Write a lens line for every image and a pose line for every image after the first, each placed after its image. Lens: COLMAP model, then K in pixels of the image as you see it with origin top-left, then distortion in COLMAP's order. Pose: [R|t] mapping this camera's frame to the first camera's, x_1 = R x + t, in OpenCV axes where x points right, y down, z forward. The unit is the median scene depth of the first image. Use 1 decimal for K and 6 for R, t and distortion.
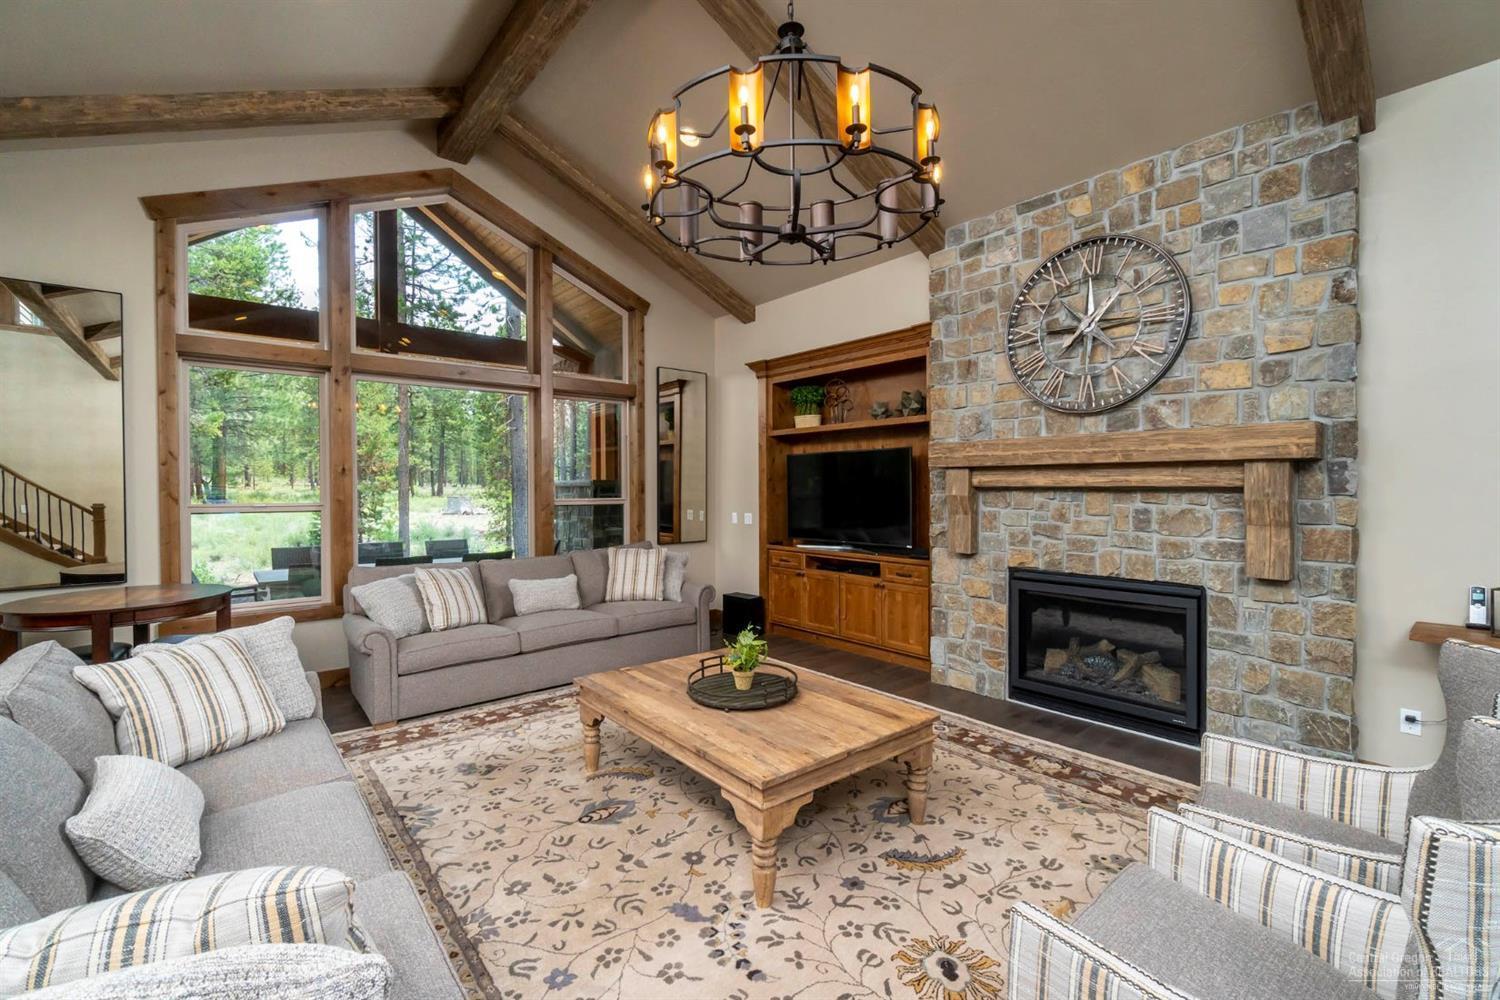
lens RADIAL K [[637.4, 0, 752.2], [0, 637.4, 493.8], [0, 0, 1]] dist [-0.000068, 0.000295]
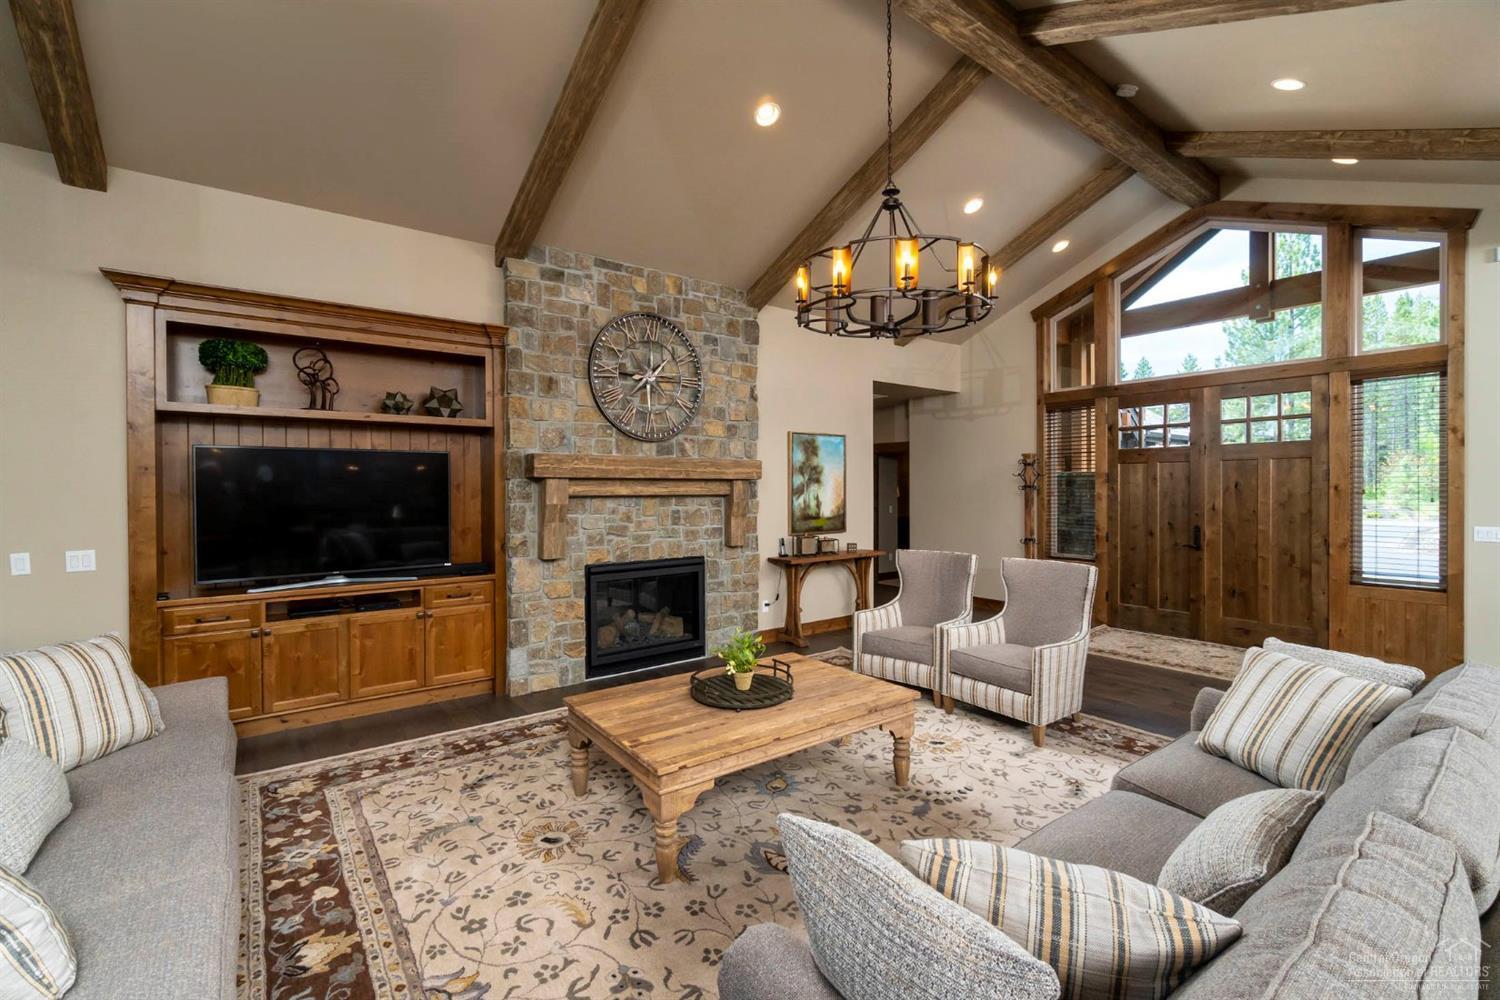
lens RADIAL K [[637.4, 0, 752.2], [0, 637.4, 493.8], [0, 0, 1]] dist [-0.000068, 0.000295]
pose [[0.063957, -0.006433, 0.997932, -0.764316], [0.014612, 0.999878, 0.005509, -0.017092], [-0.997846, 0.014230, 0.064043, 0.652823]]
